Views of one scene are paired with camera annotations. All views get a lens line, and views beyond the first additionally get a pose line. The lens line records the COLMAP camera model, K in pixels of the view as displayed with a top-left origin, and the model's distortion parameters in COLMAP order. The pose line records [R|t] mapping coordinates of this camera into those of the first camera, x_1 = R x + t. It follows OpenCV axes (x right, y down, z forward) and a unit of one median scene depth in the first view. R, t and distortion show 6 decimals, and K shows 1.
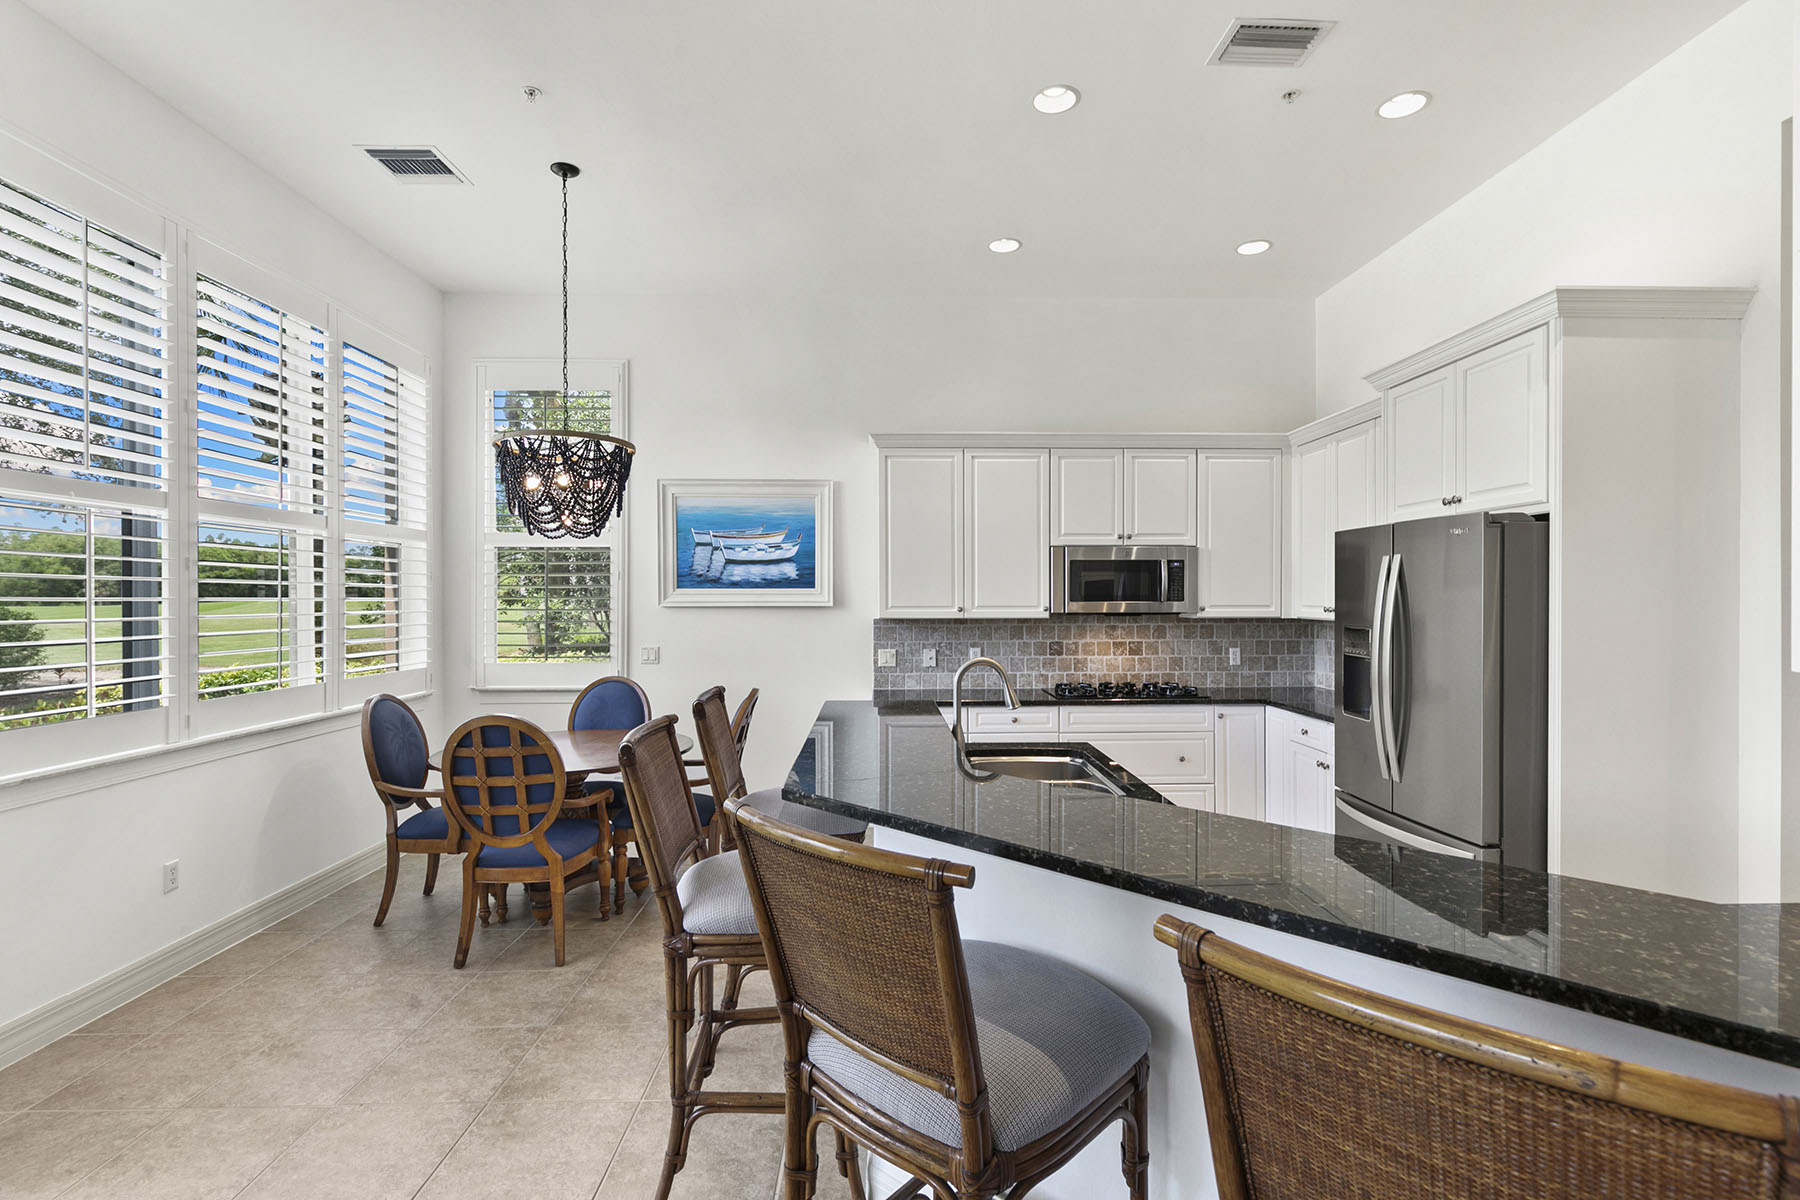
lens RADIAL K [[849.7, 0, 904.5], [0, 849.7, 595.6], [0, 0, 1]] dist [0.001283, -0.000213]
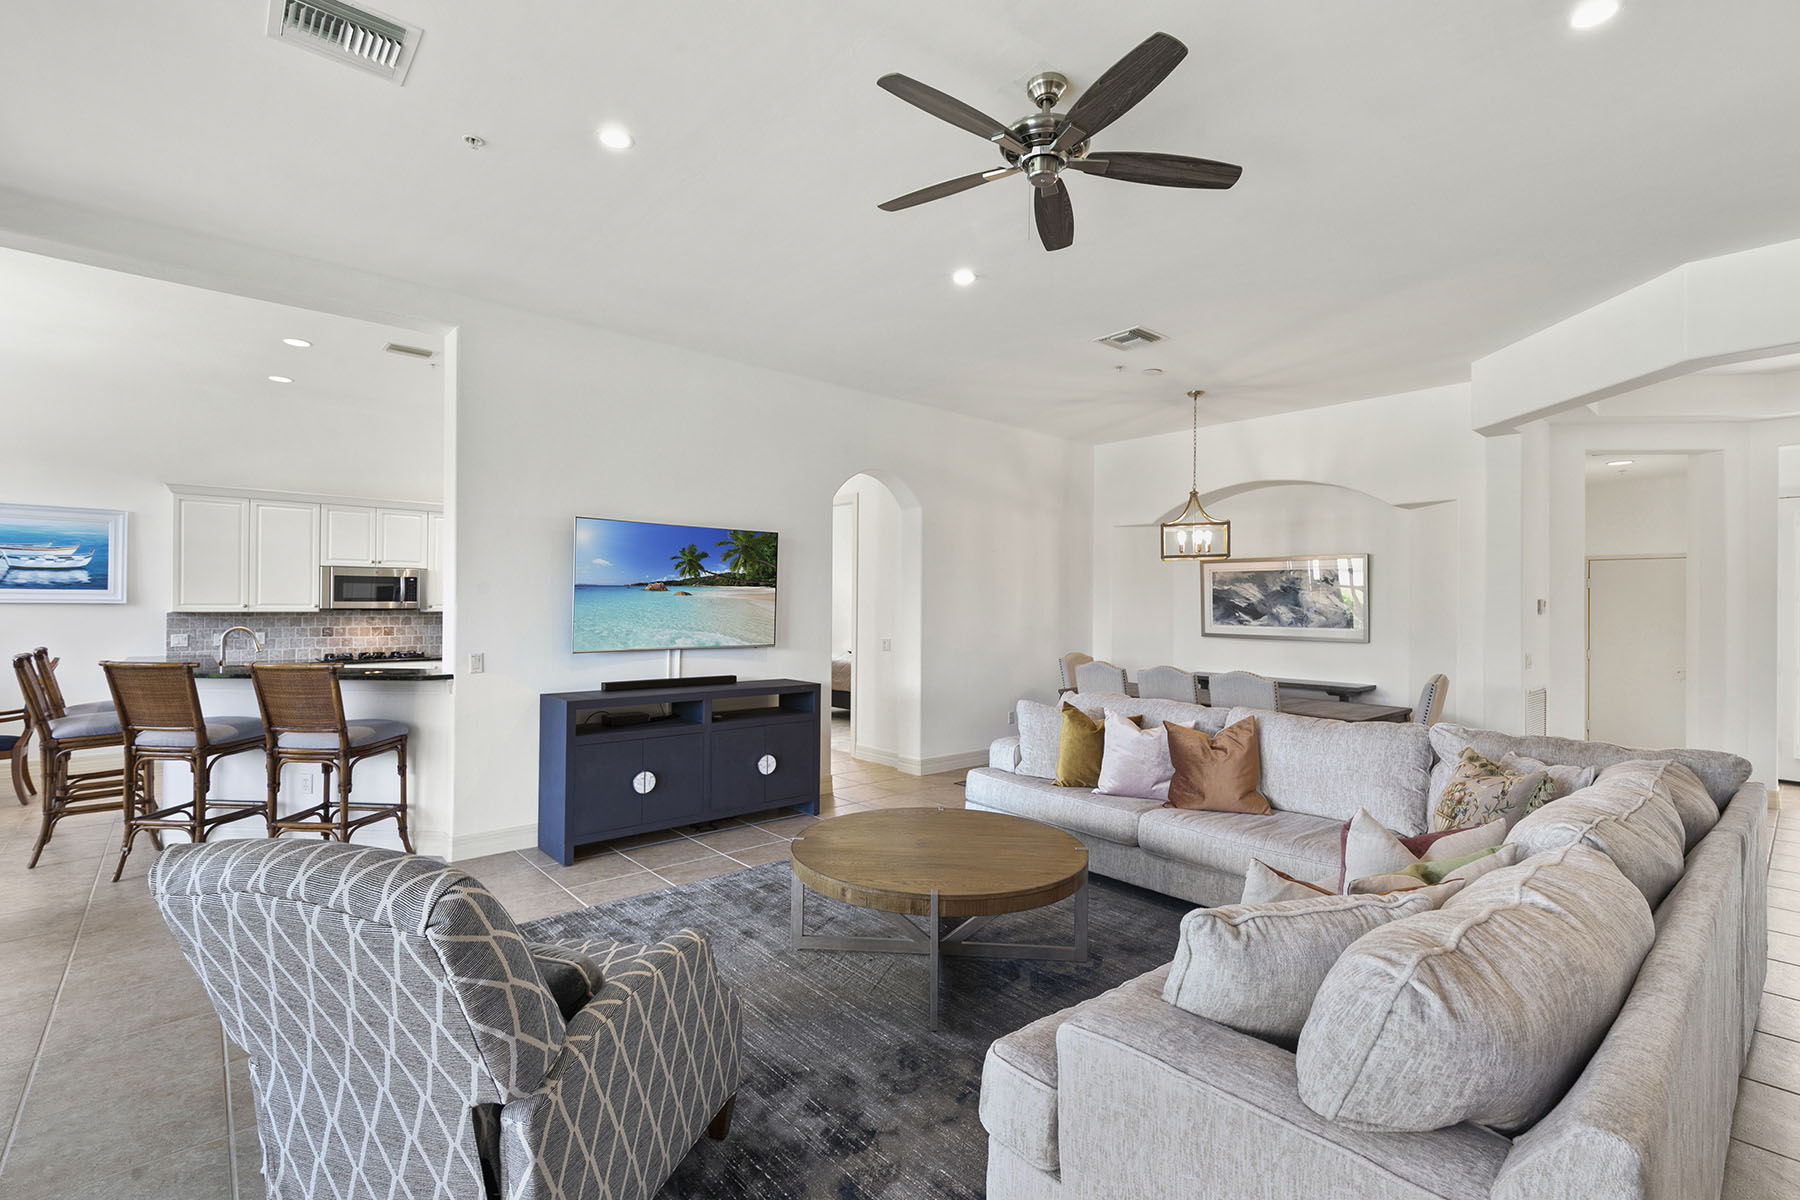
lens RADIAL K [[799.2, 0, 901.4], [0, 799.2, 601.6], [0, 0, 1]] dist [0.006287, -0.000982]
pose [[0.762440, 0.009889, 0.646984, 0.032019], [-0.008169, 0.999951, -0.005657, 0.007246], [-0.647008, -0.000972, 0.762483, -0.833525]]
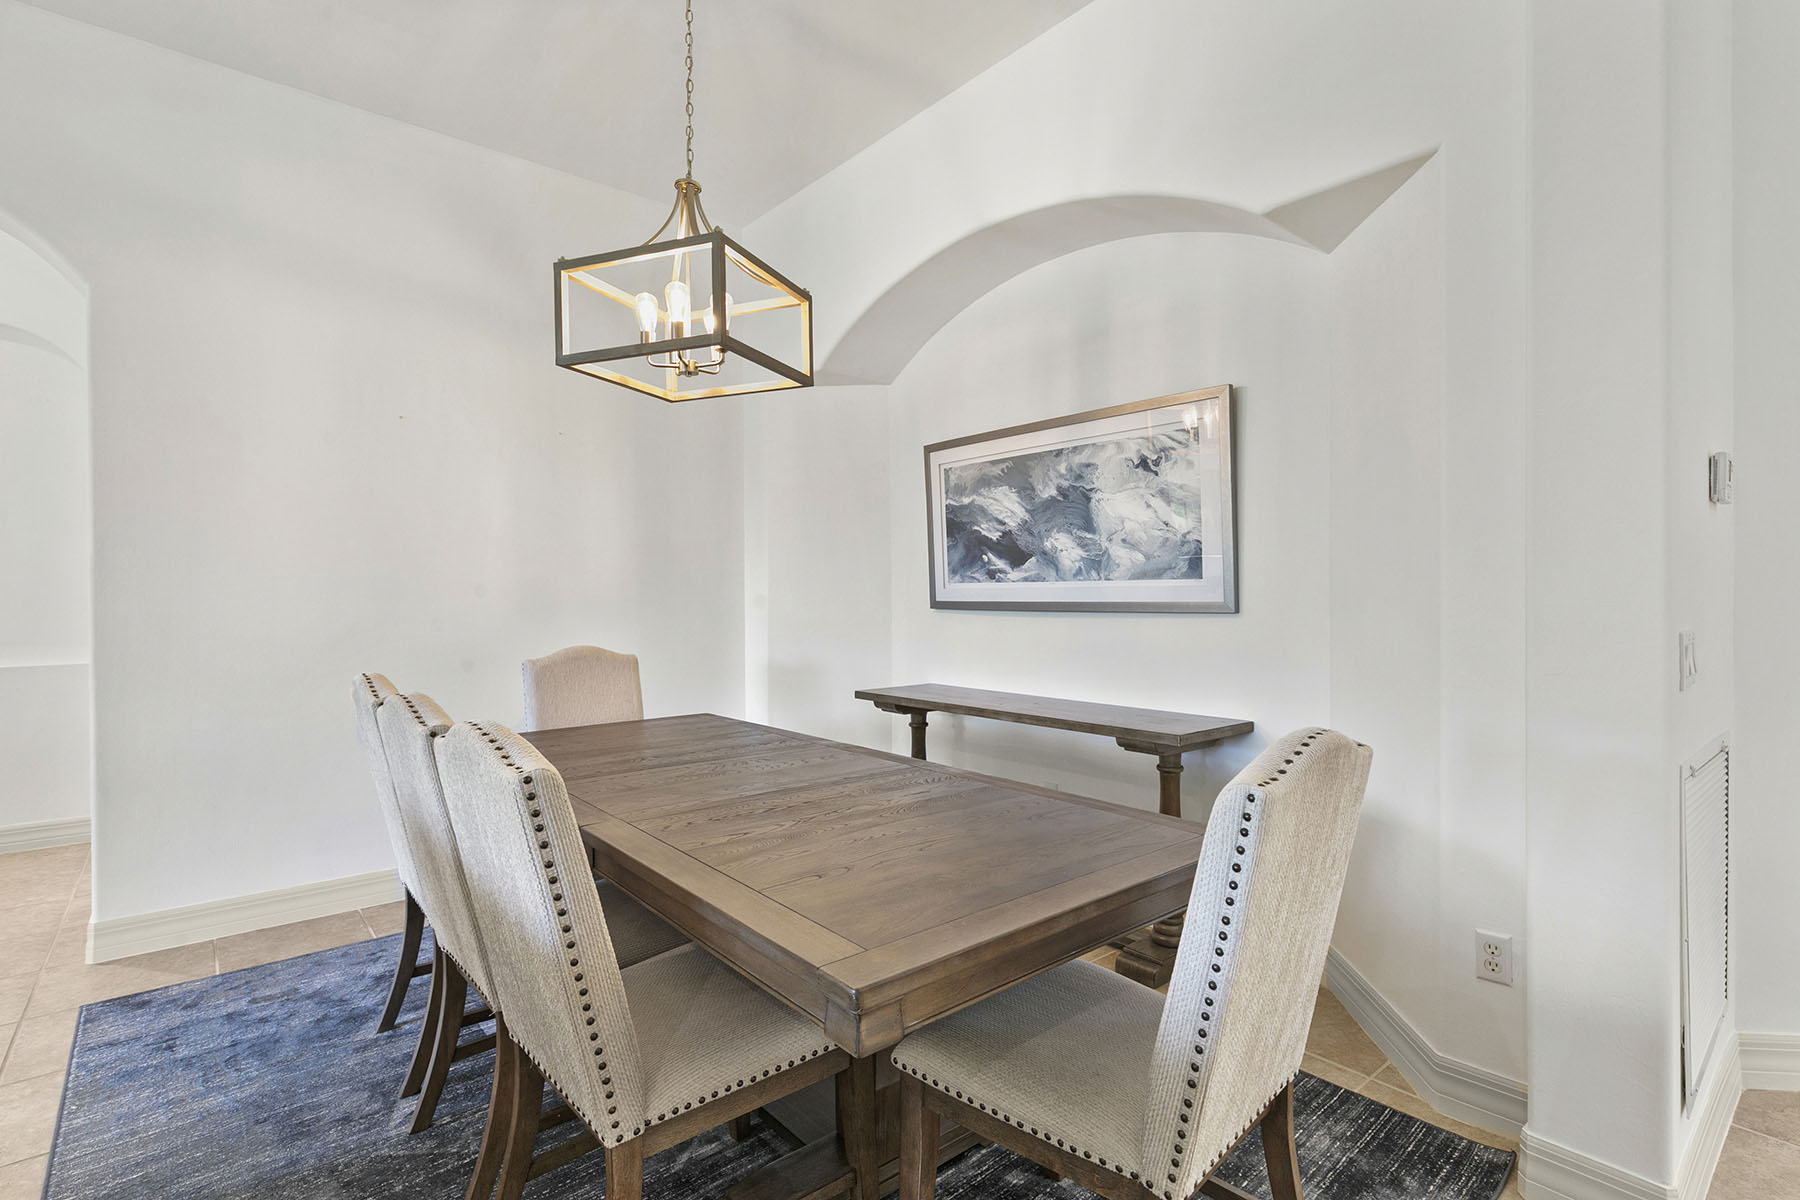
lens RADIAL K [[849.7, 0, 906.5], [0, 849.7, 593.4], [0, 0, 1]] dist [0.001283, -0.000213]
pose [[0.775514, -0.004500, 0.631314, 0.977436], [0.005724, 0.999984, 0.000097, 0.047447], [-0.631304, 0.003538, 0.775527, -0.612575]]
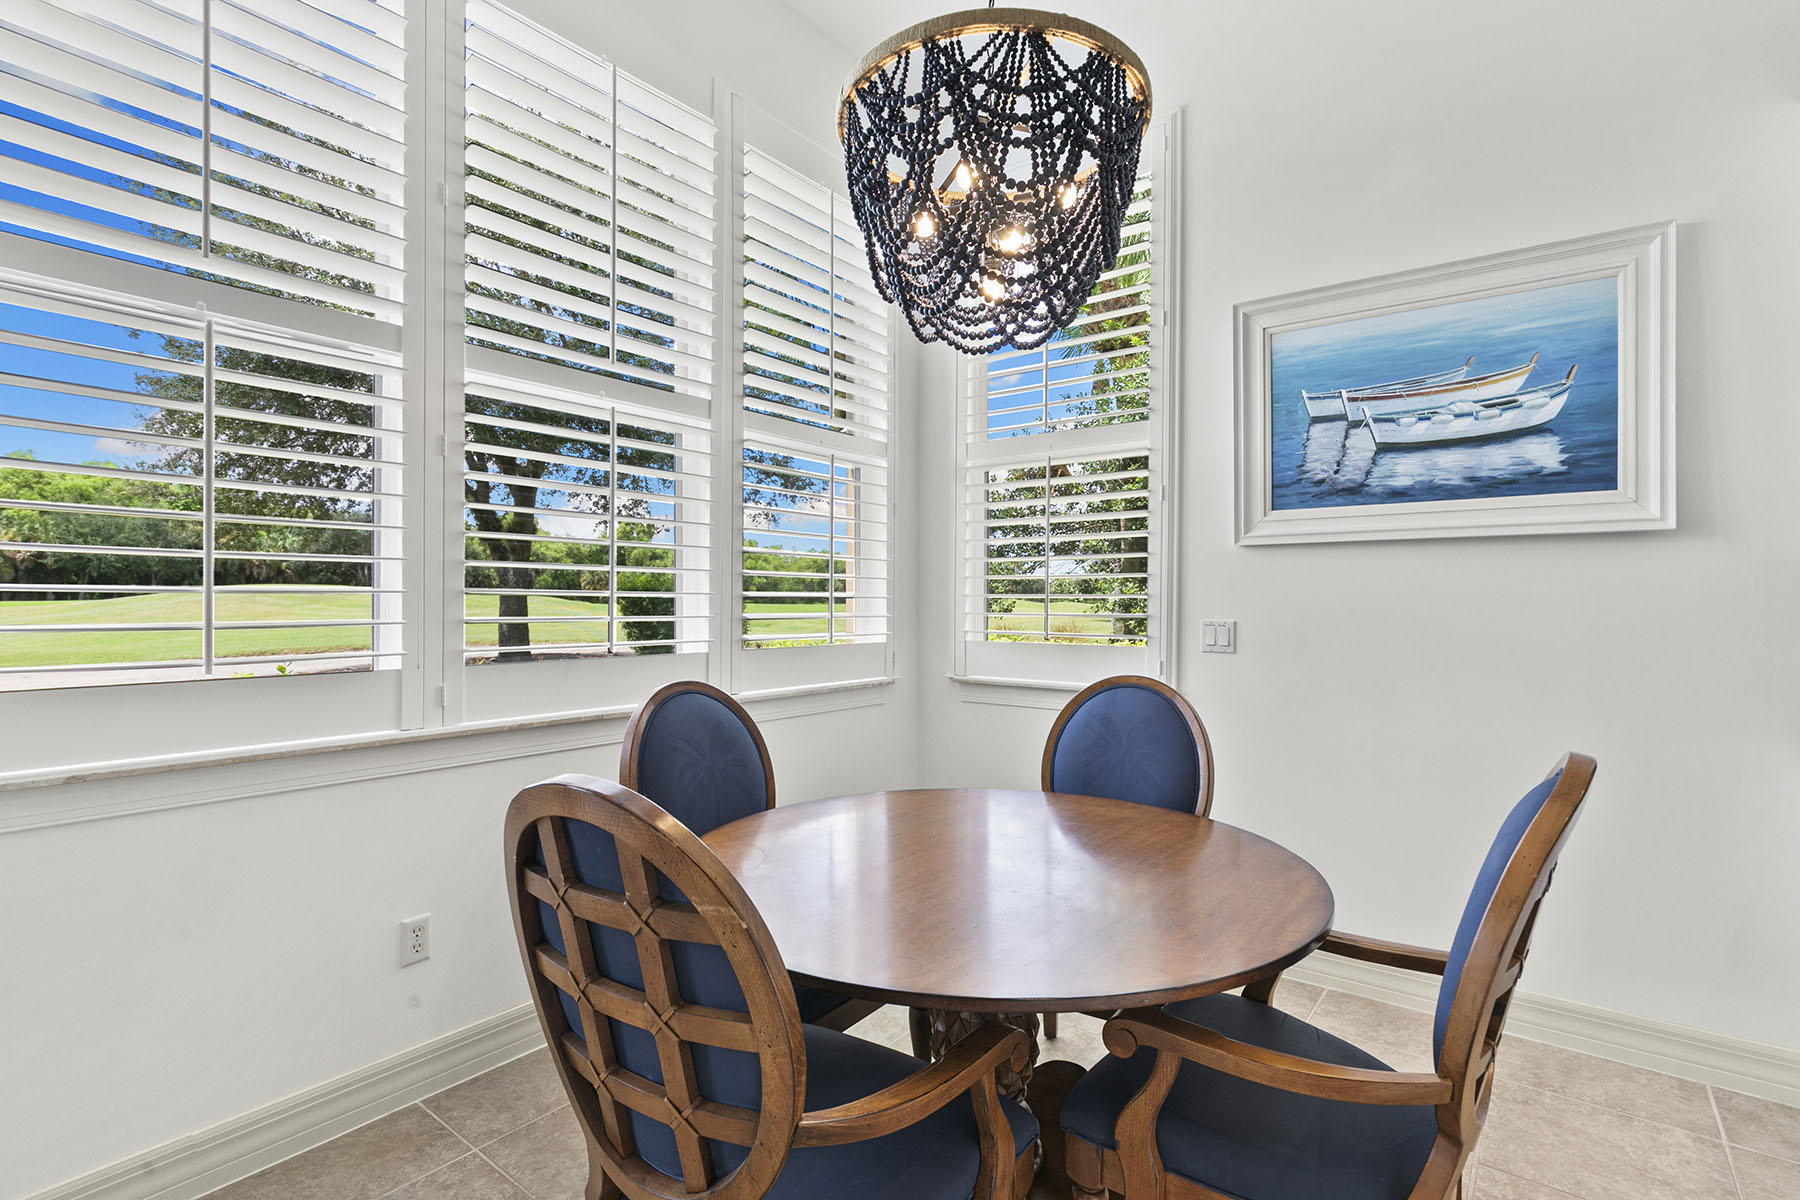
lens RADIAL K [[849.7, 0, 910.3], [0, 849.7, 601.3], [0, 0, 1]] dist [0.001283, -0.000213]
pose [[0.779581, 0.006759, -0.626264, -0.120449], [-0.005101, 0.999977, 0.004442, 0.048544], [0.626280, -0.000268, 0.779598, 0.481687]]
